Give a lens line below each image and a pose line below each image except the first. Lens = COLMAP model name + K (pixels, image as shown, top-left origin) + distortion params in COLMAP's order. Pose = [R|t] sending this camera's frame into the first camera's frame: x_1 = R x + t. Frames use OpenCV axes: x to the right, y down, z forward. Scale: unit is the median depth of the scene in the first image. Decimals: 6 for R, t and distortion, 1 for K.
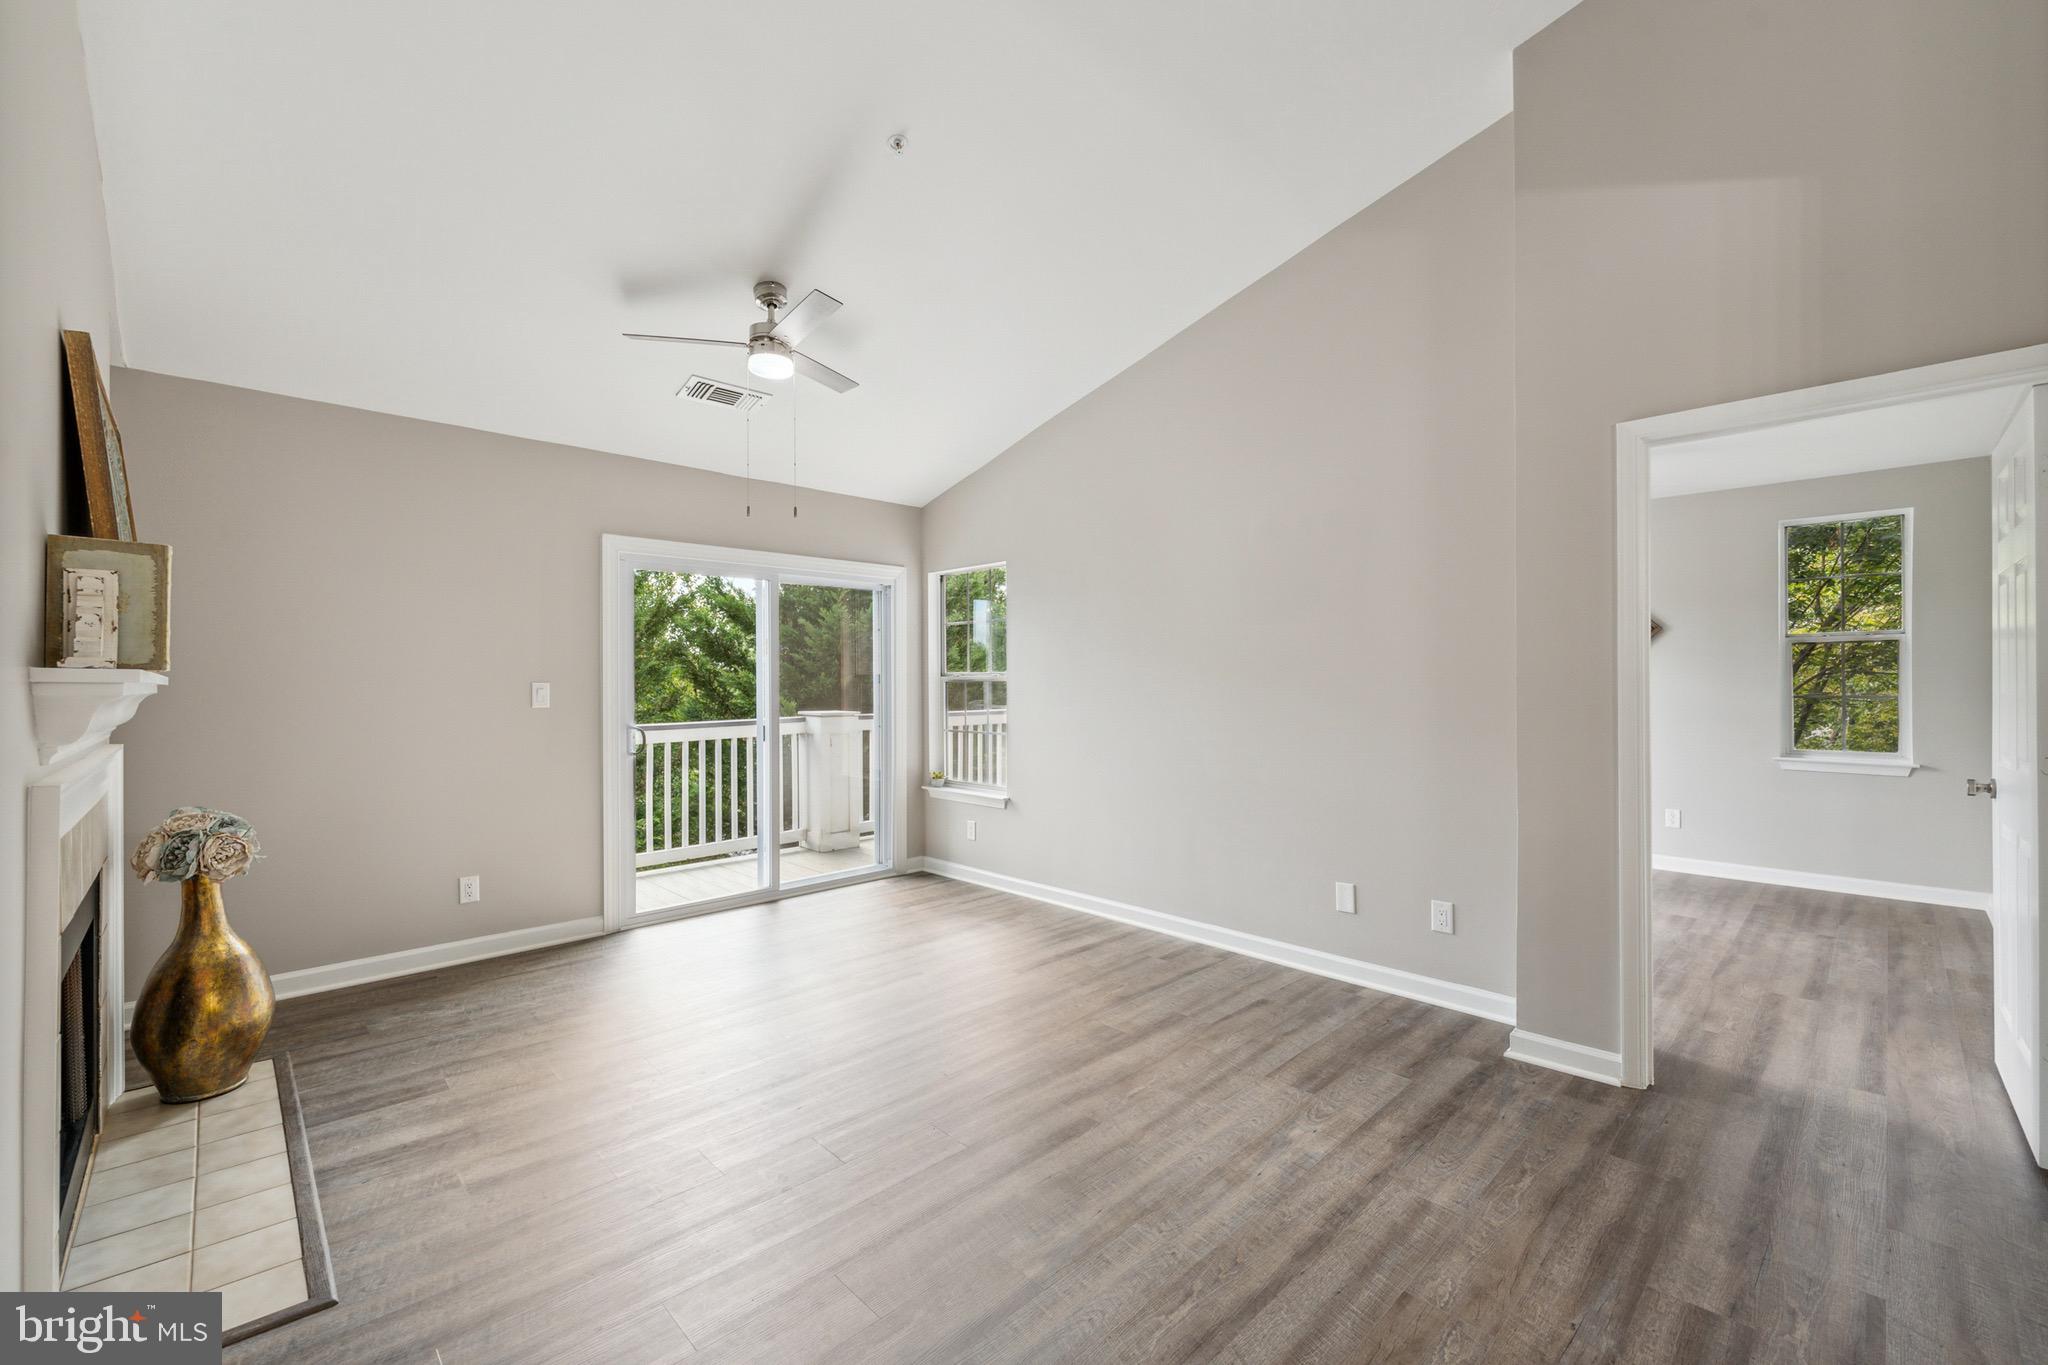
lens RADIAL K [[837.8, 0, 1022.9], [0, 837.8, 685.0], [0, 0, 1]] dist [-0.003326, -0.000185]
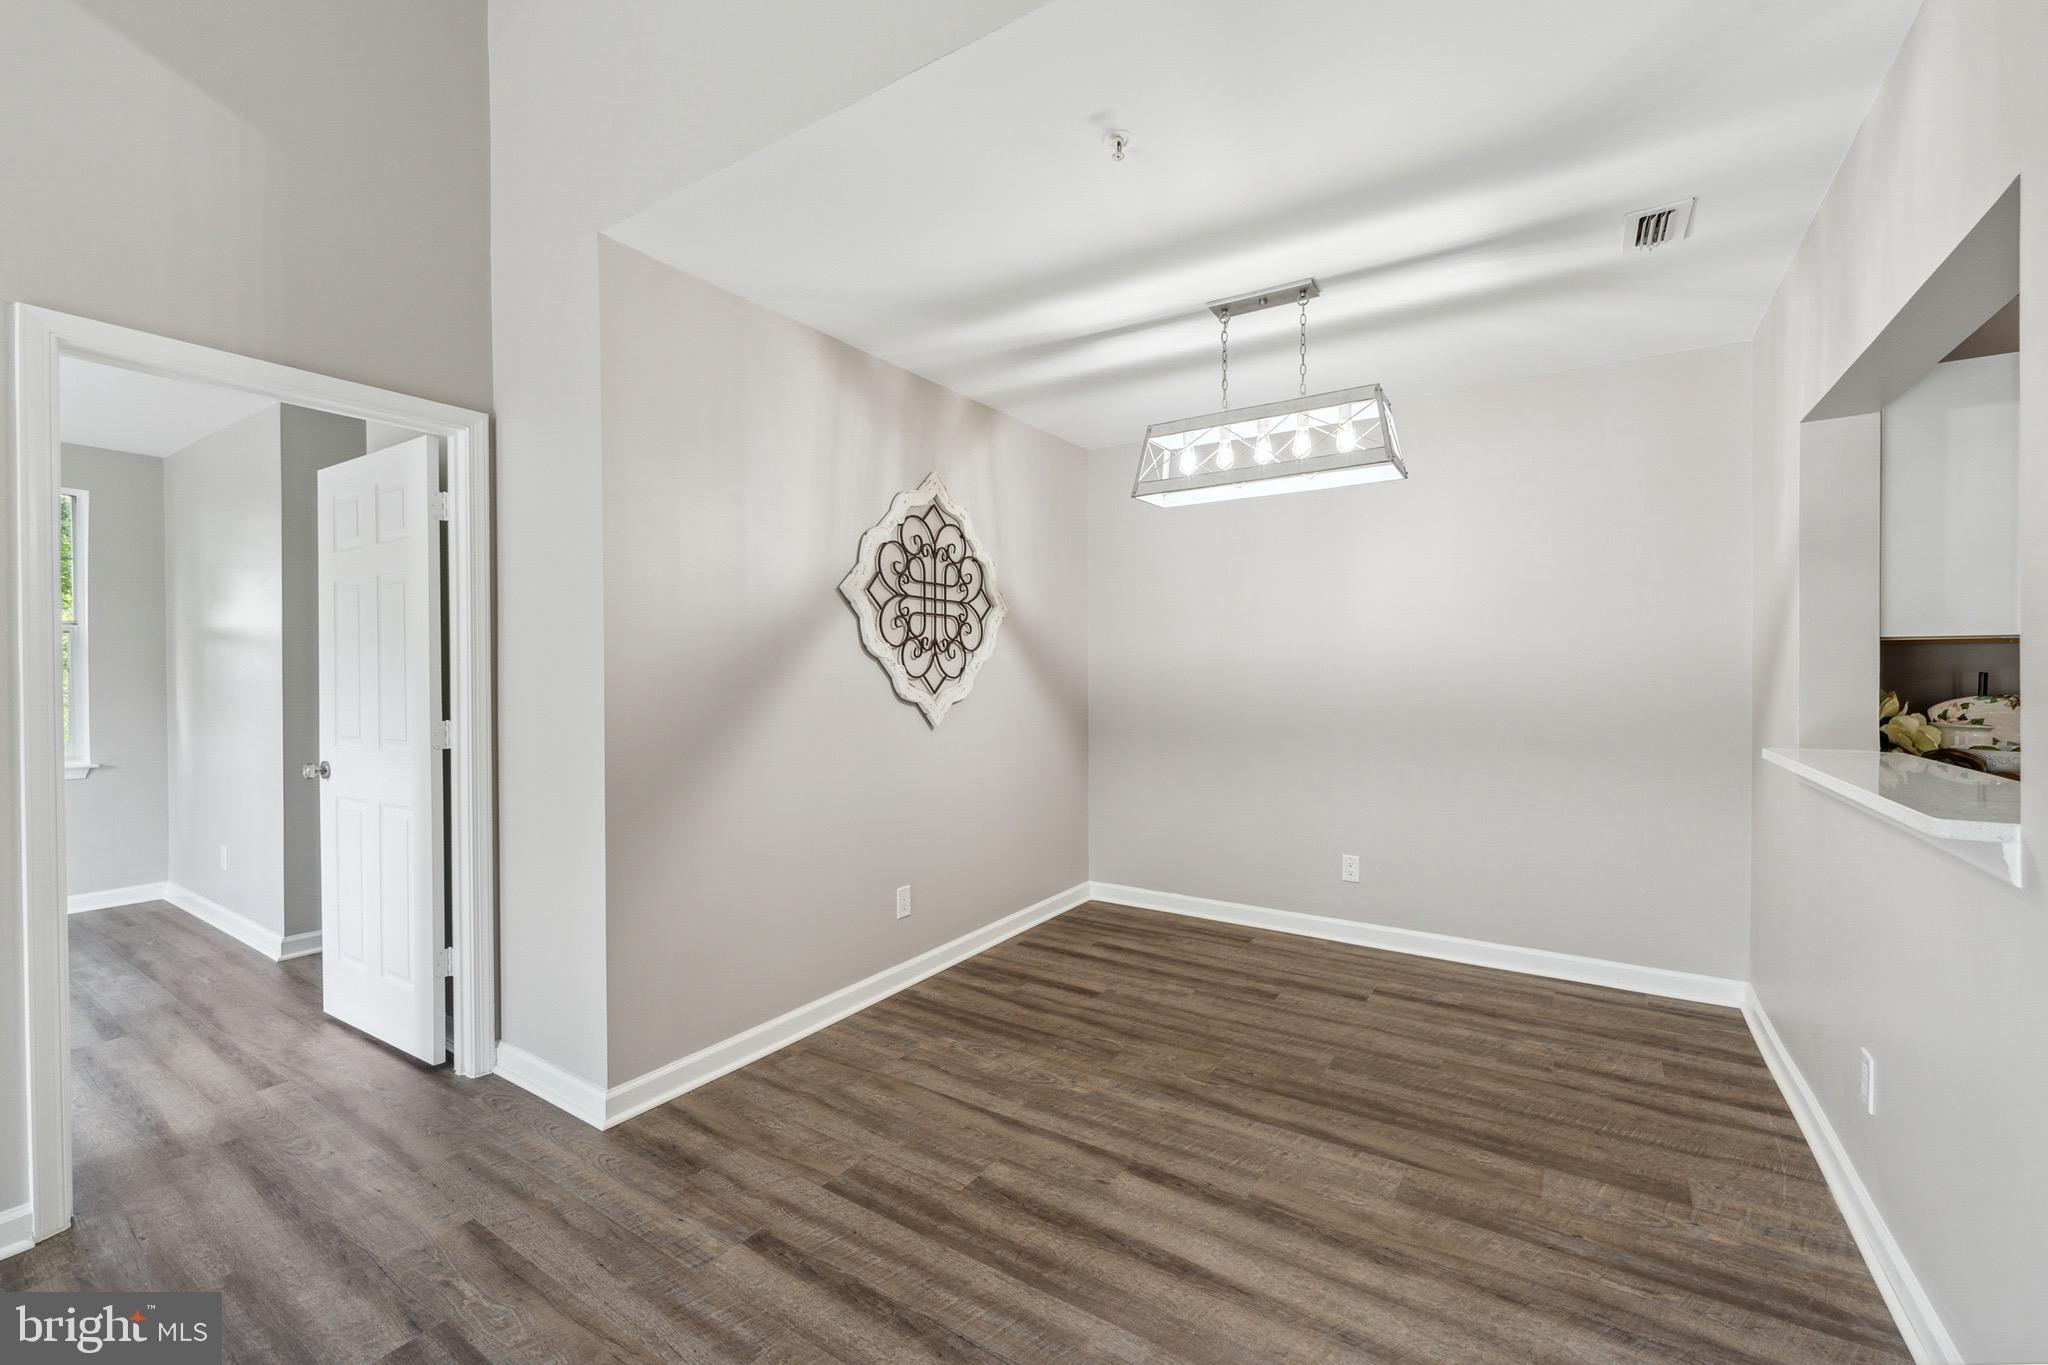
lens RADIAL K [[837.8, 0, 1018.4], [0, 837.8, 684.5], [0, 0, 1]] dist [-0.003326, -0.000185]
pose [[-0.220342, -0.004909, 0.975410, -0.142278], [0.005123, 0.999968, 0.006189, 0.007564], [-0.975409, 0.006361, -0.220310, 0.330131]]
